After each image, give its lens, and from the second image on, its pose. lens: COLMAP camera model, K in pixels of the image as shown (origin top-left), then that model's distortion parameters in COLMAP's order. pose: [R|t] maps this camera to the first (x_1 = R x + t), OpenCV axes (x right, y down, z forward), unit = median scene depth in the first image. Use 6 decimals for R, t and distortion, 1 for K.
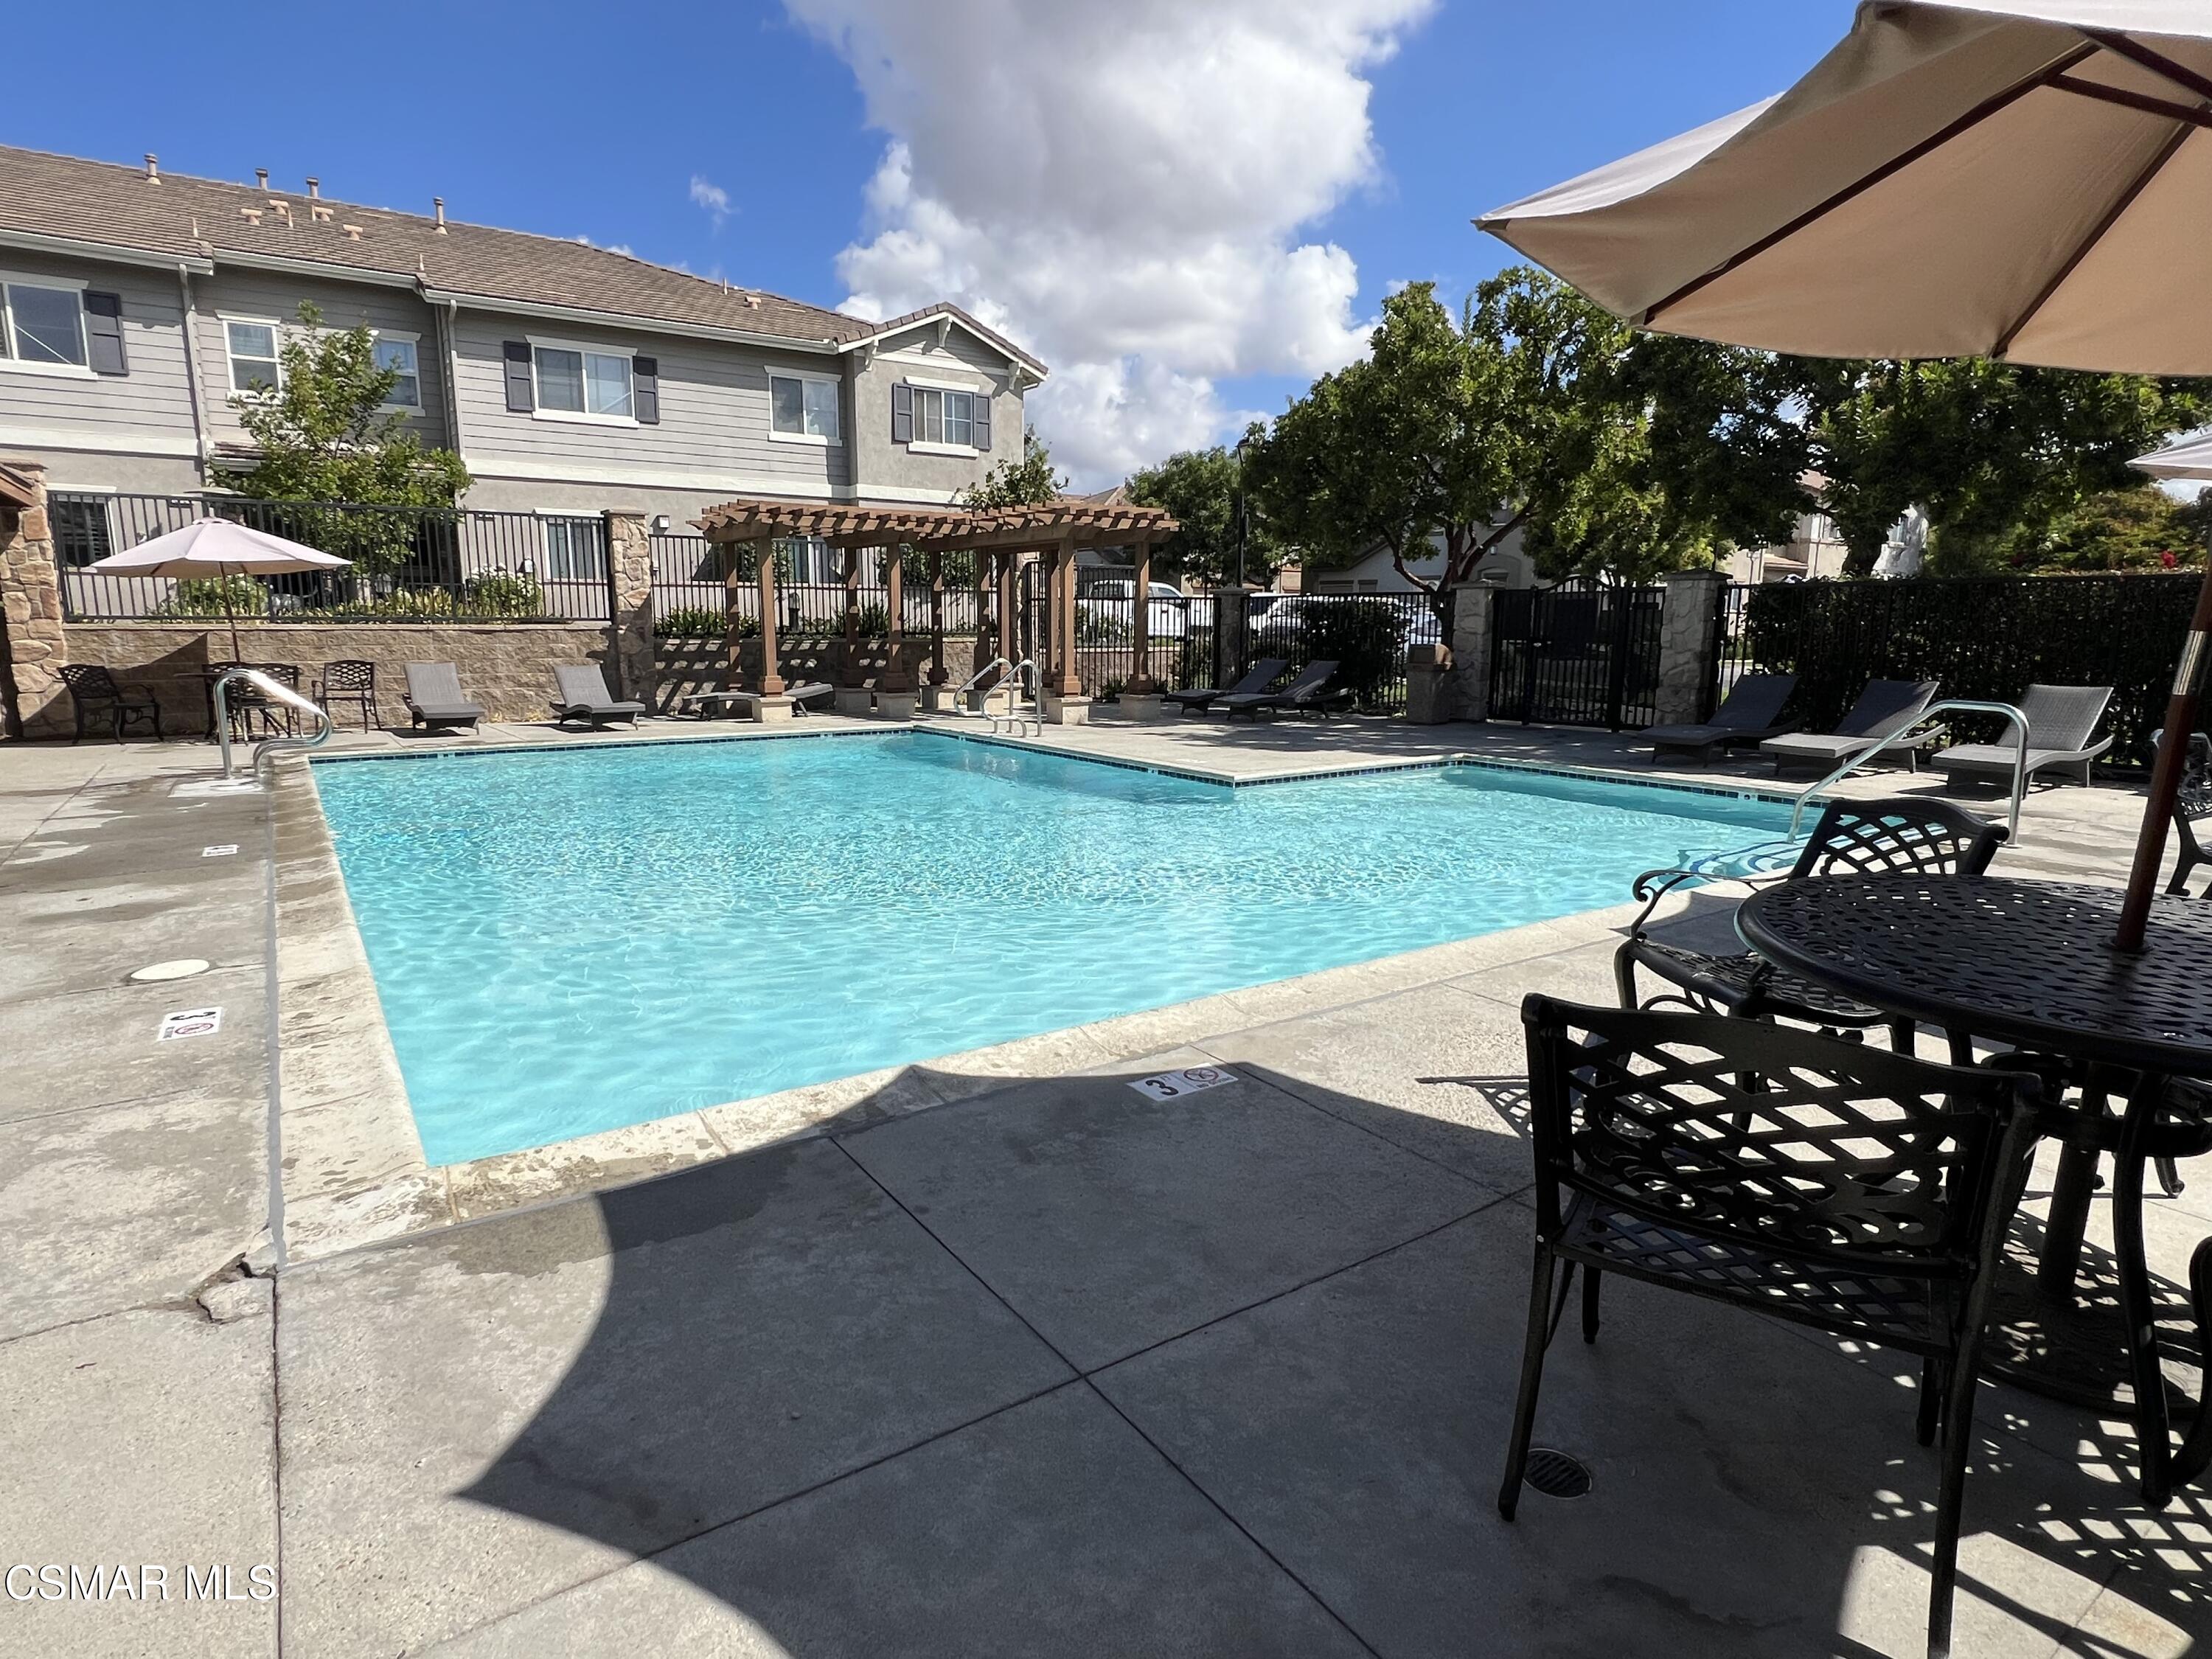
lens RADIAL K [[1176.2, 0, 1101.4], [0, 1176.2, 820.2], [0, 0, 1]] dist [-0.015457, 0.001619]
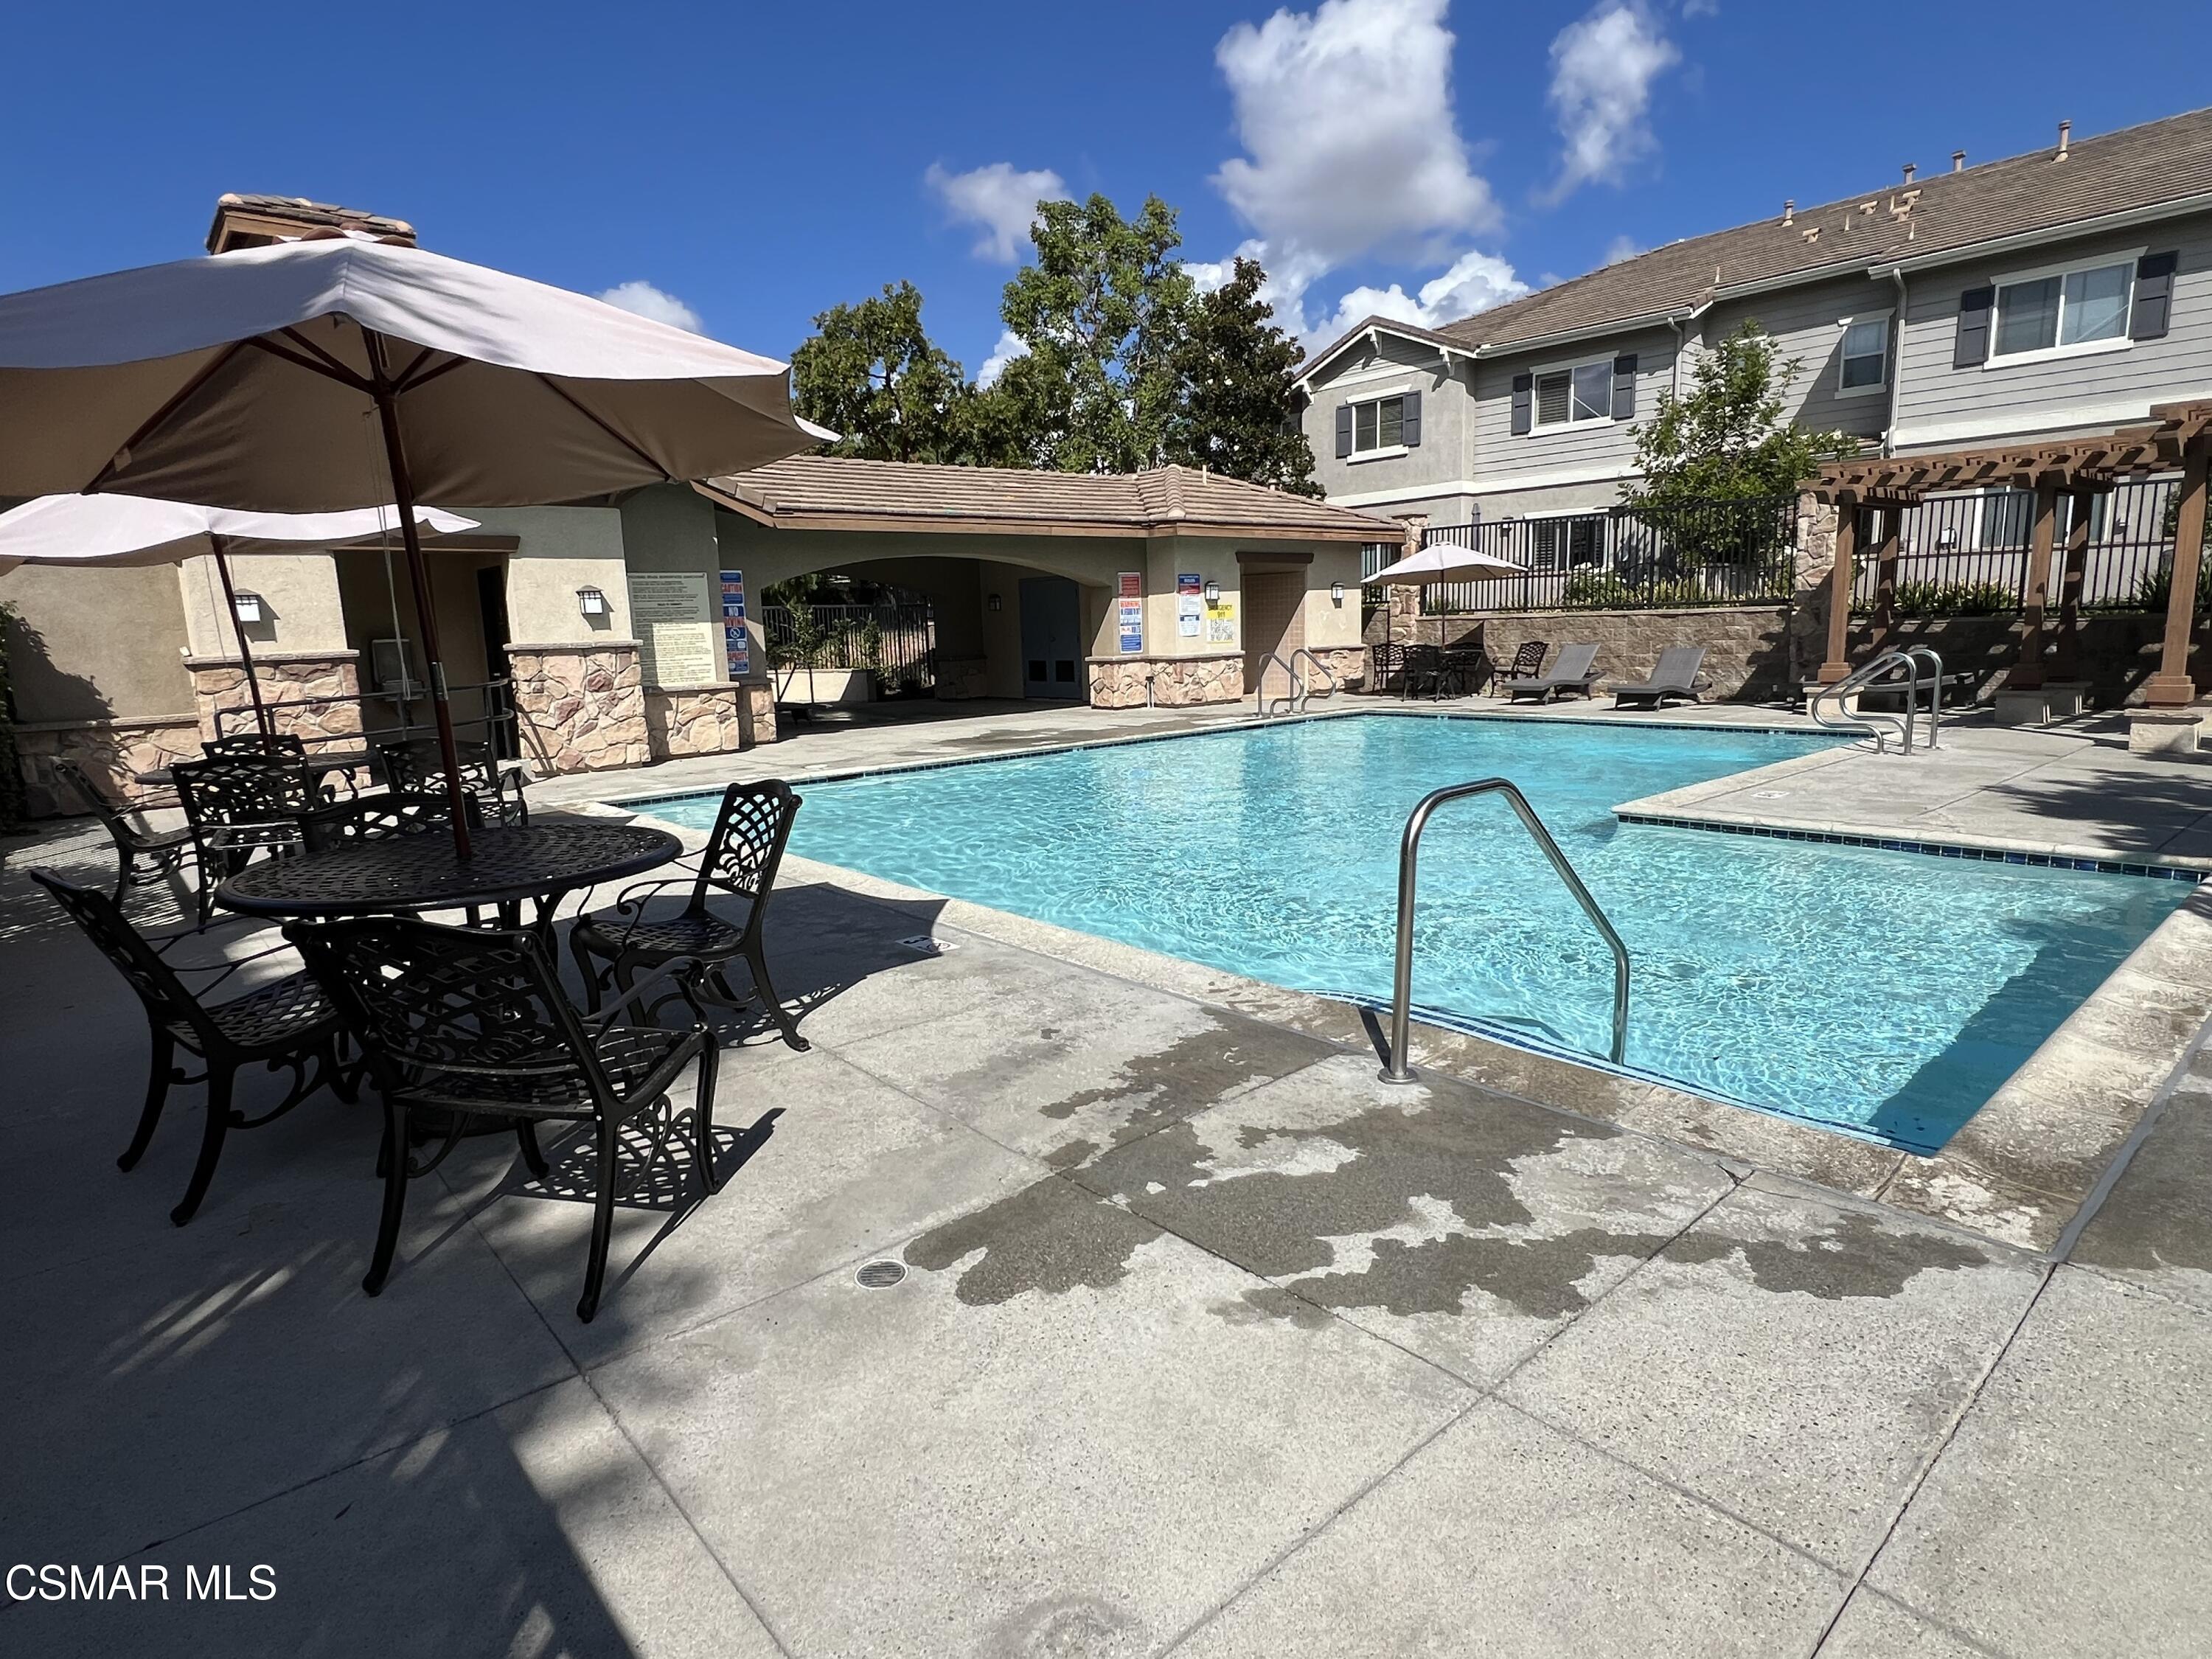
lens RADIAL K [[1176.2, 0, 1103.6], [0, 1176.2, 838.2], [0, 0, 1]] dist [-0.015457, 0.001619]
pose [[0.109192, 0.168481, -0.979638, 0.498223], [-0.129853, 0.979504, 0.153984, -0.053674], [0.985503, 0.110395, 0.128831, 0.338342]]
